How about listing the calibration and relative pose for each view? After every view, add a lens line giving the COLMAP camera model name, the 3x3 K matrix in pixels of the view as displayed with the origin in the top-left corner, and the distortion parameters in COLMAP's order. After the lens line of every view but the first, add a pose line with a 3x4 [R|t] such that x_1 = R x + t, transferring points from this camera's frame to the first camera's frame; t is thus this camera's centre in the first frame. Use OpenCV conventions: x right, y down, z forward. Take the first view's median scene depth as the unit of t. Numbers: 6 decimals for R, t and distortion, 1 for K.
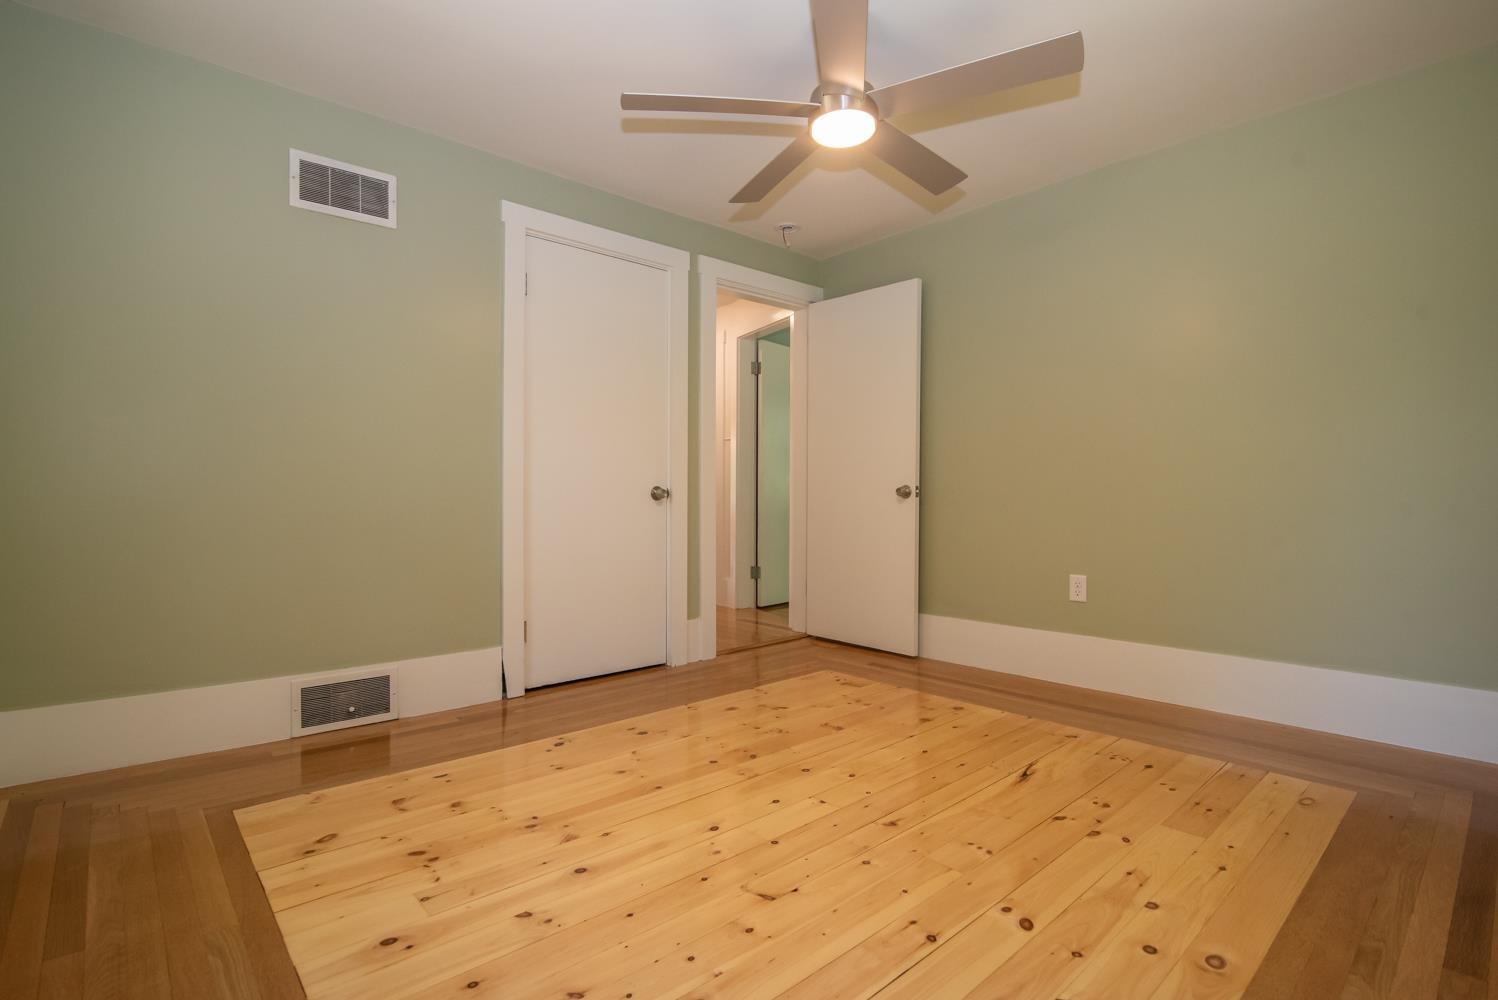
lens RADIAL K [[708.3, 0, 751.7], [0, 708.3, 500.5], [0, 0, 1]] dist [-0.018651, 0.000071]
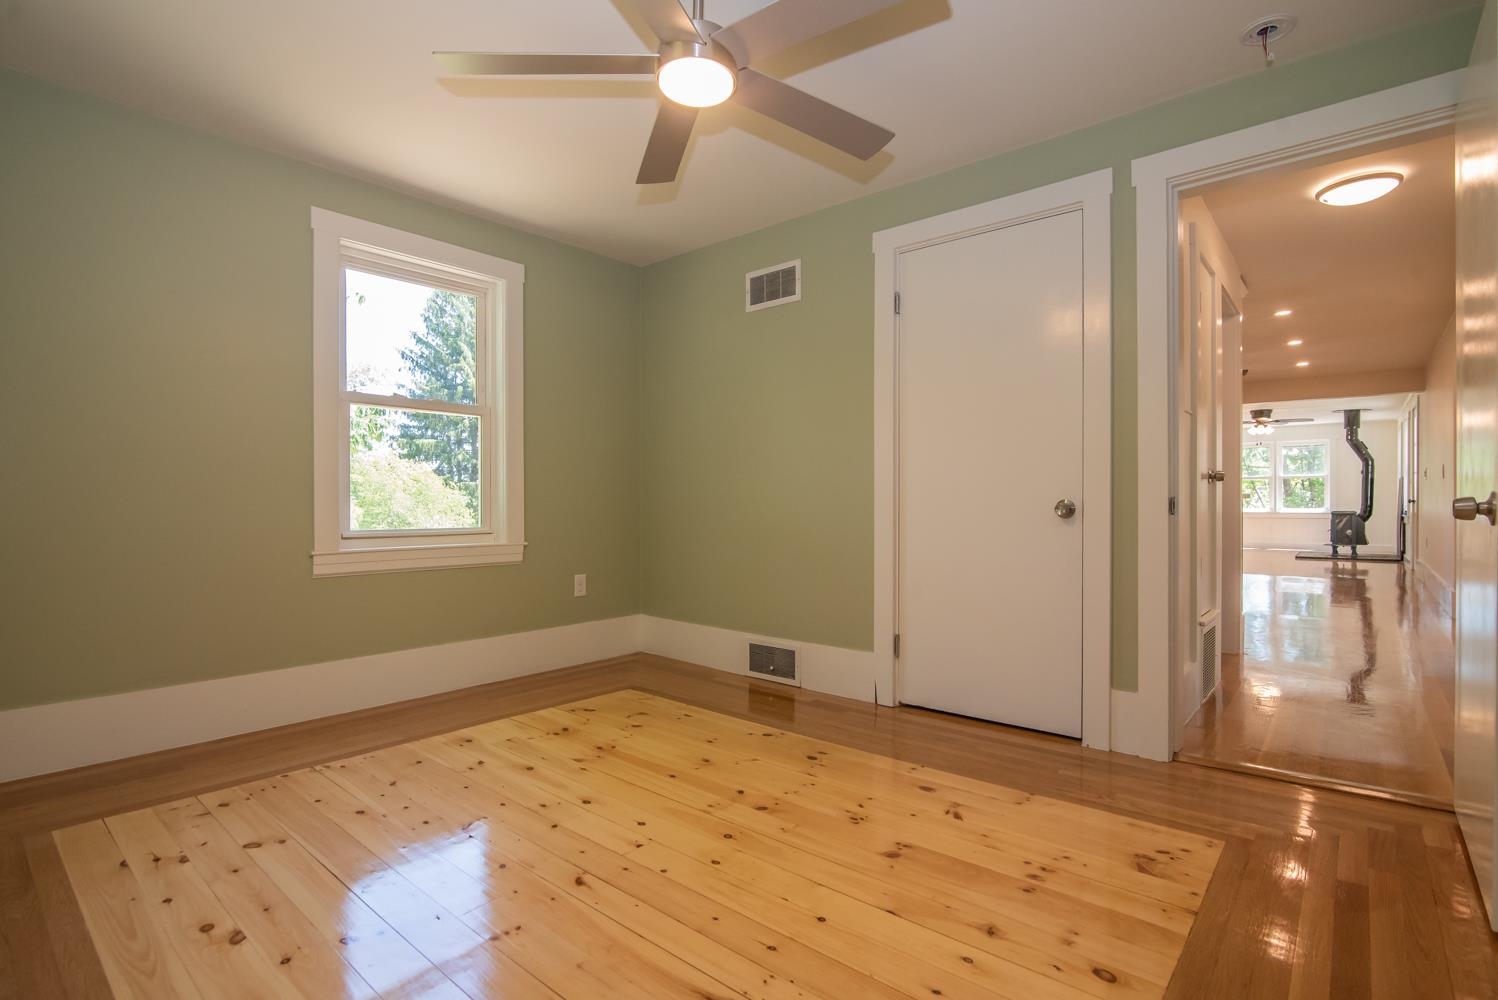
lens RADIAL K [[726.0, 0, 752.2], [0, 726.0, 504.7], [0, 0, 1]] dist [-0.017808, 0.000778]
pose [[0.126029, 0.000047, -0.992027, 0.883552], [-0.006589, 0.999978, -0.000790, -0.017530], [0.992005, 0.006636, 0.126027, 0.853692]]
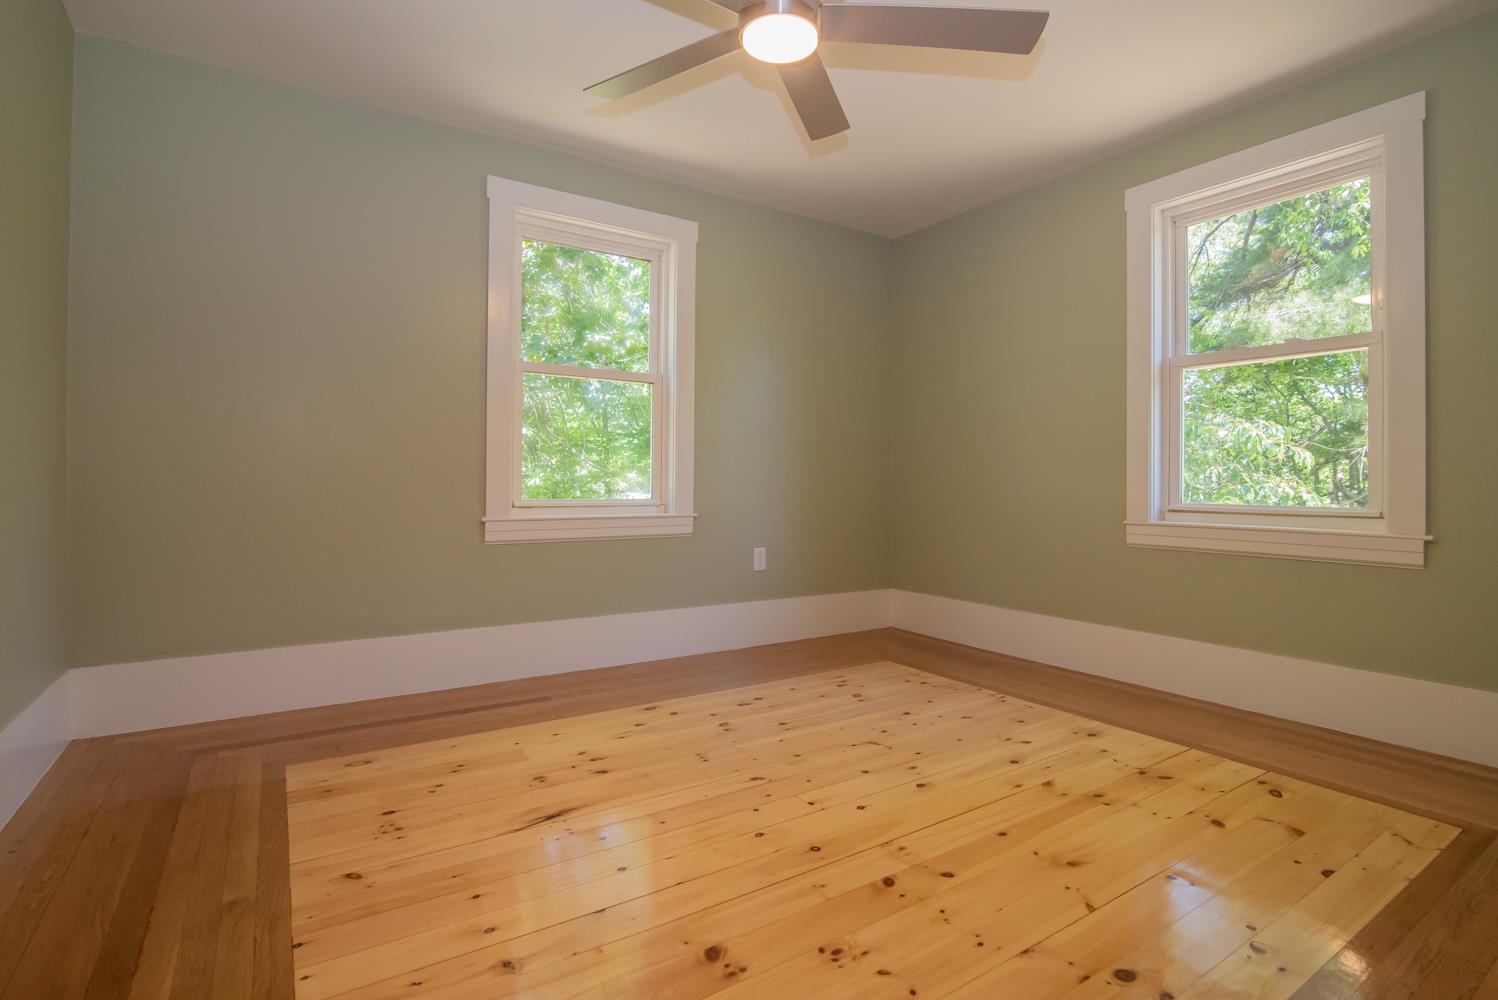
lens RADIAL K [[726.0, 0, 752.2], [0, 726.0, 504.7], [0, 0, 1]] dist [-0.017808, 0.000778]
pose [[-0.987155, -0.011528, 0.159348, 0.023686], [-0.005402, 0.999232, 0.038819, -0.008557], [-0.159673, 0.037460, -0.986459, 1.628306]]
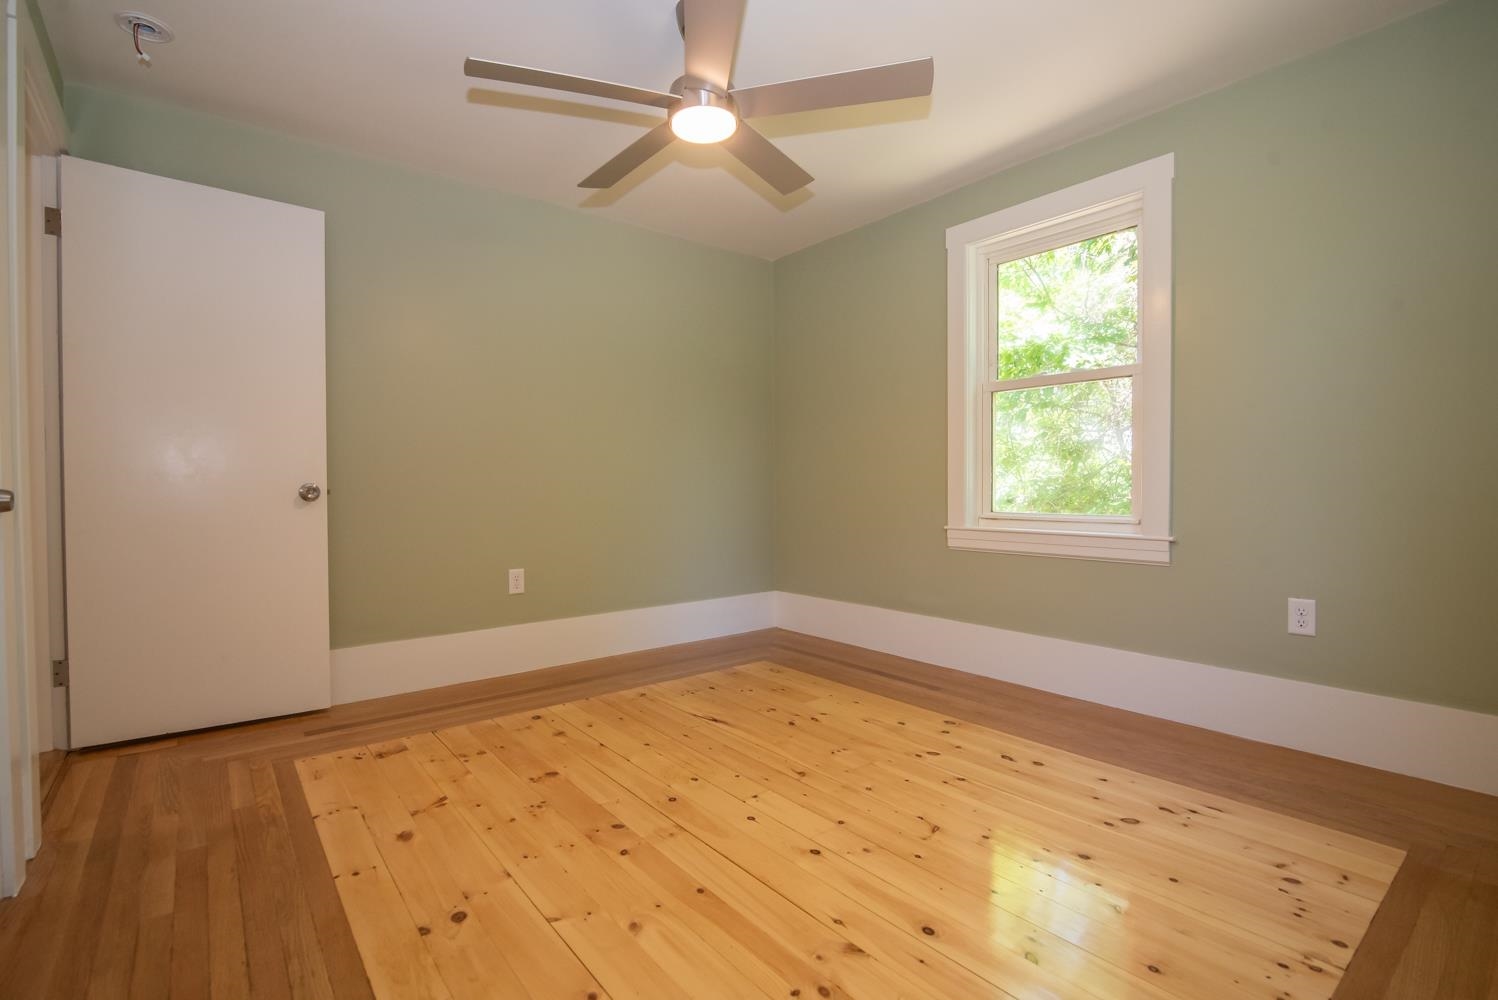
lens RADIAL K [[686.0, 0, 744.2], [0, 686.0, 504.5], [0, 0, 1]] dist [-0.019535, 0.000061]
pose [[0.069802, -0.024052, 0.997271, -0.731483], [0.011674, 0.999661, 0.023293, -0.016066], [-0.997493, 0.010016, 0.070059, 0.784864]]
